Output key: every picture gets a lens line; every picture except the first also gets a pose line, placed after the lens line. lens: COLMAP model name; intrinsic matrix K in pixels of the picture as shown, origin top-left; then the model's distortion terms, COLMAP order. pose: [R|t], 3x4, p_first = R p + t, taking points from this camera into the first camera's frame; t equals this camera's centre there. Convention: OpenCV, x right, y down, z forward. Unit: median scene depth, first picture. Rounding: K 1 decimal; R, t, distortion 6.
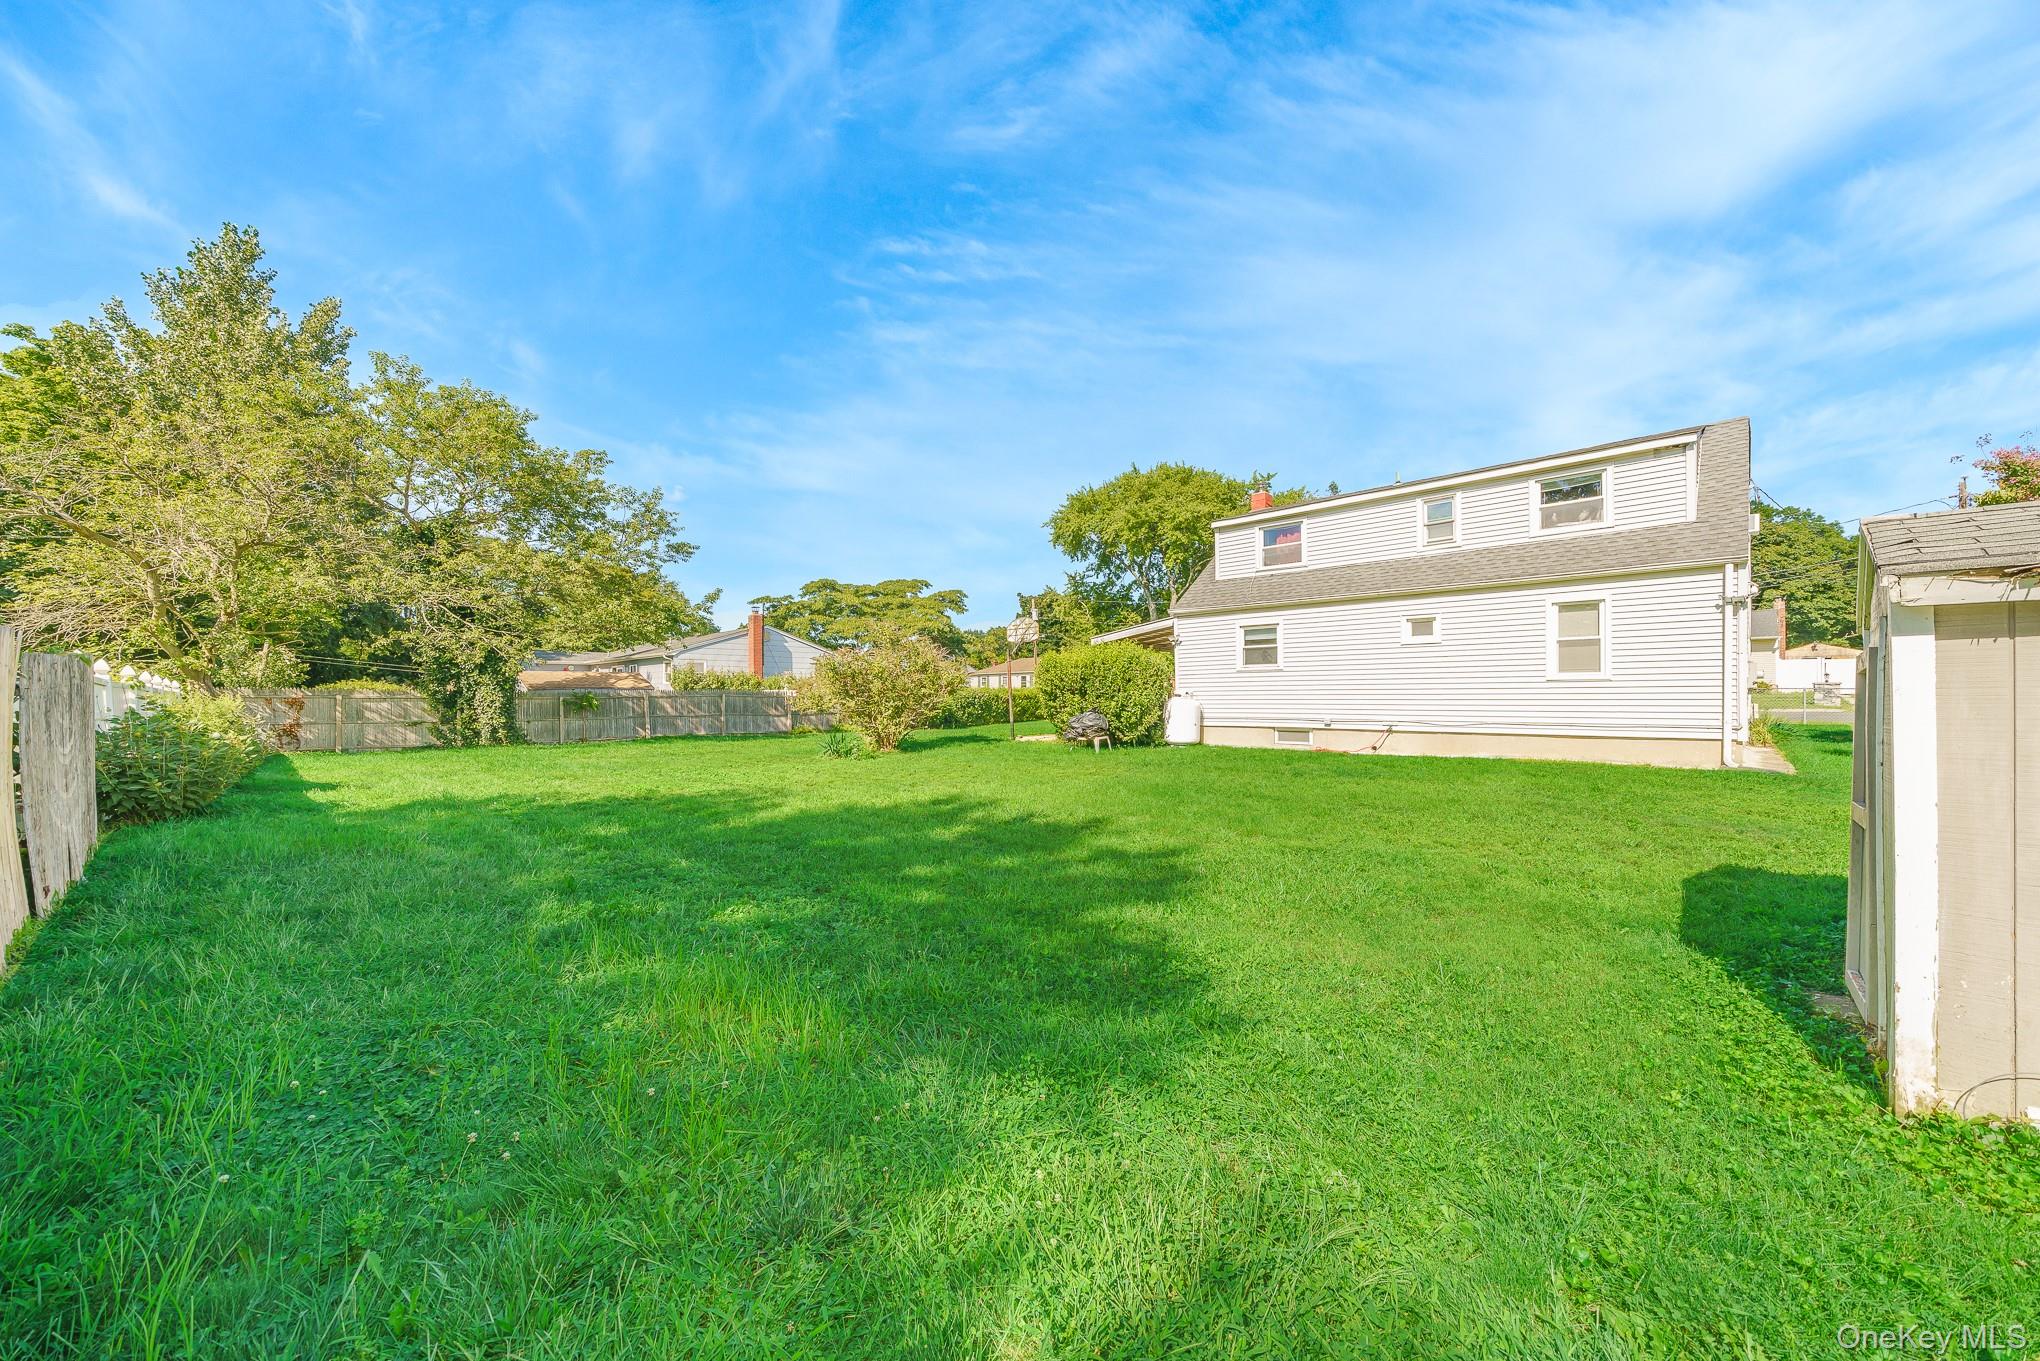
lens RADIAL K [[775.1, 0, 1025.5], [0, 775.1, 679.7], [0, 0, 1]] dist [-0.001271, -0.000126]
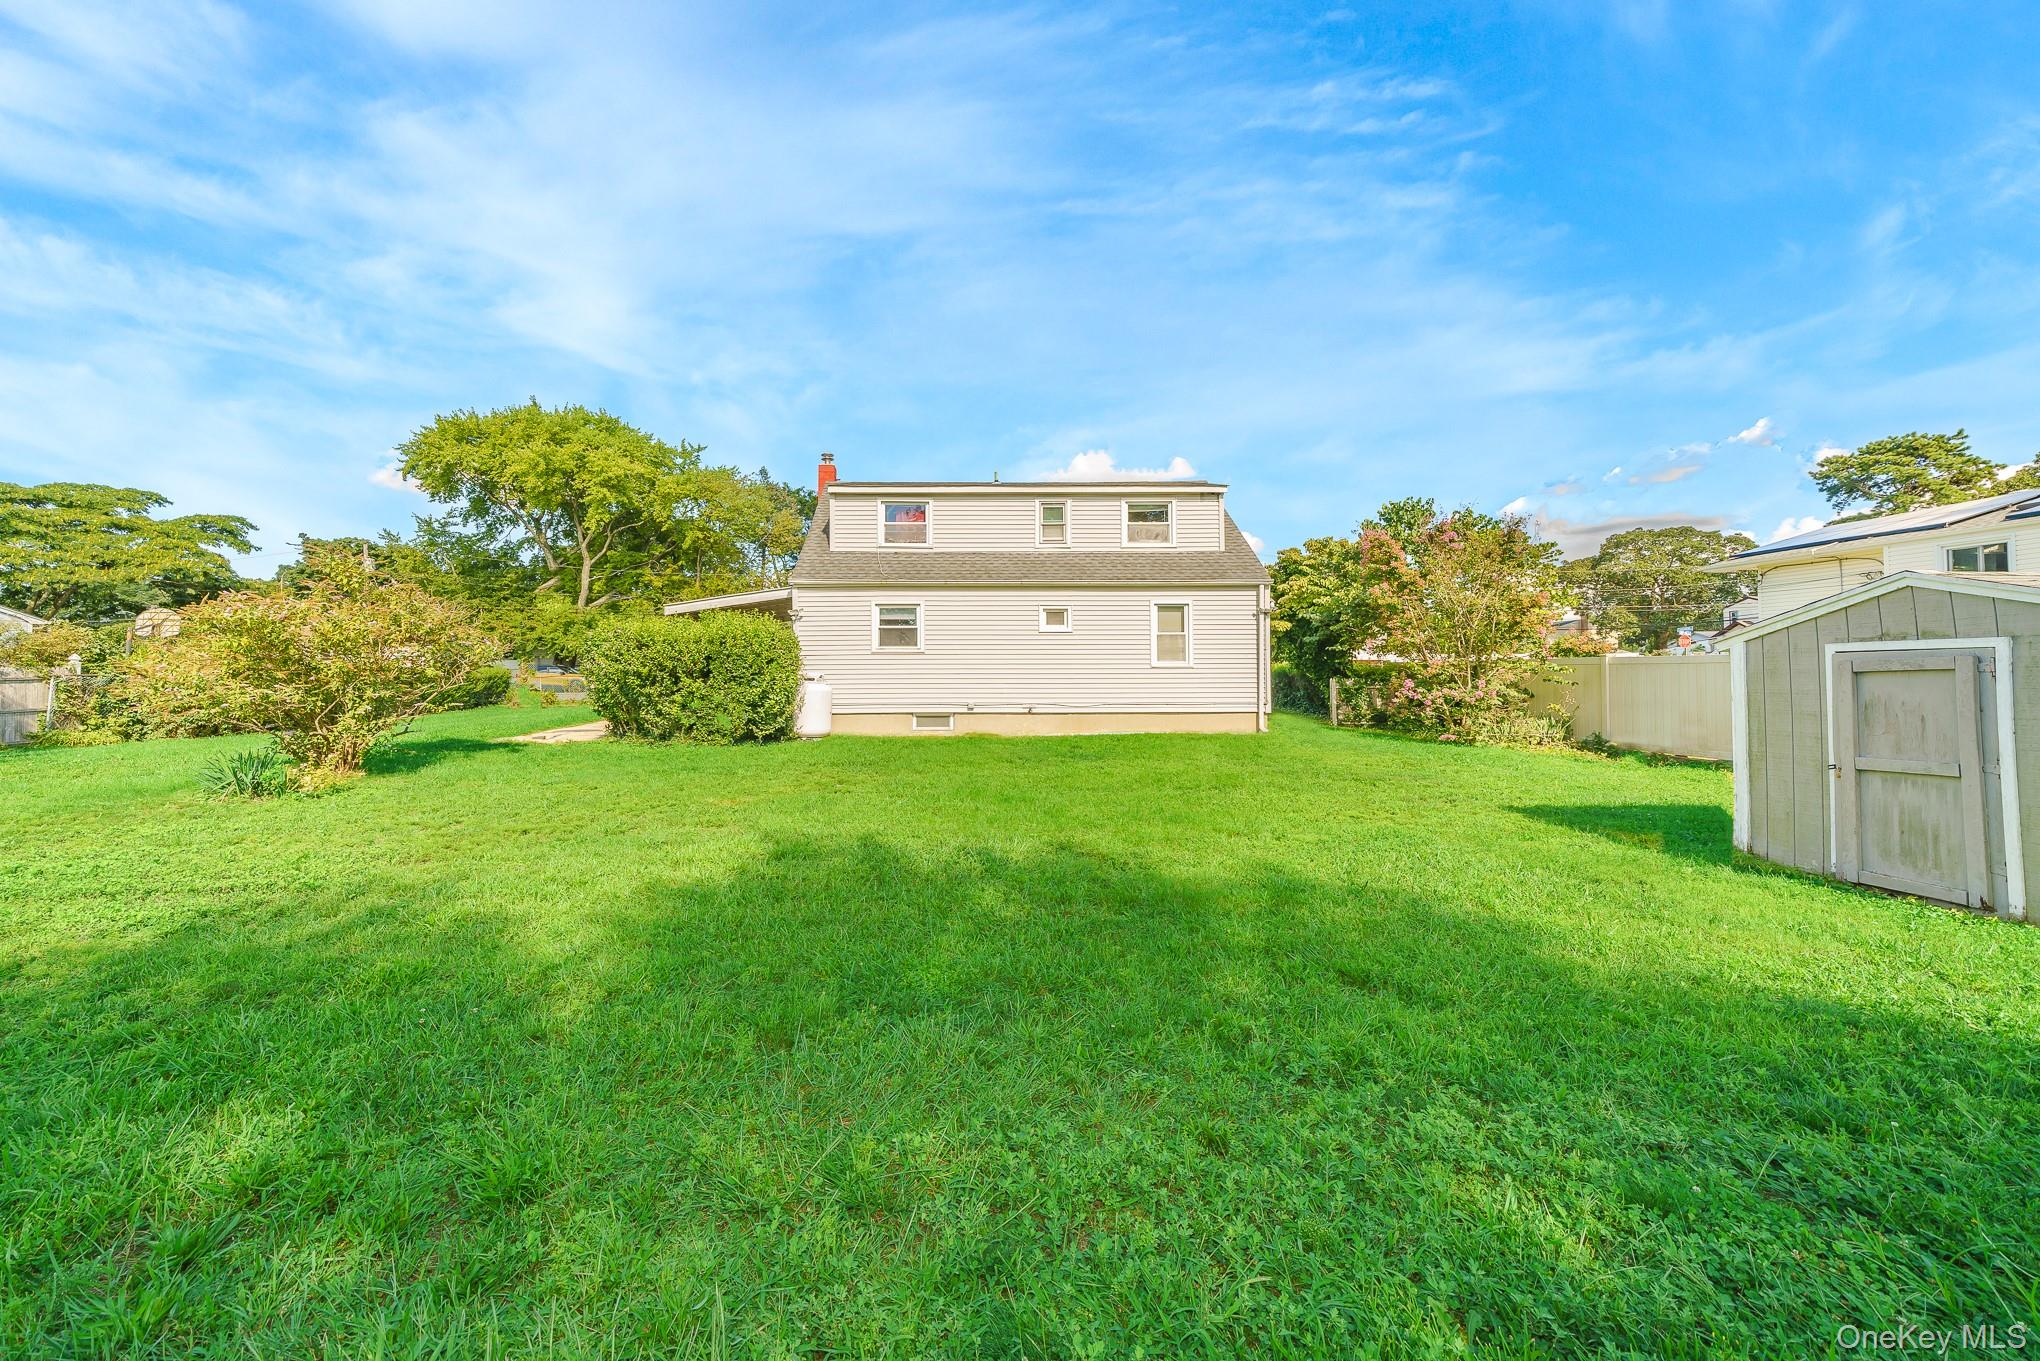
lens RADIAL K [[748.7, 0, 1019.5], [0, 748.7, 645.2], [0, 0, 1]] dist [-0.012524, -0.000139]
pose [[0.682179, 0.031304, 0.730515, -0.234753], [-0.014932, 0.999471, -0.028885, 0.002595], [-0.731033, 0.008796, 0.682286, 0.254450]]
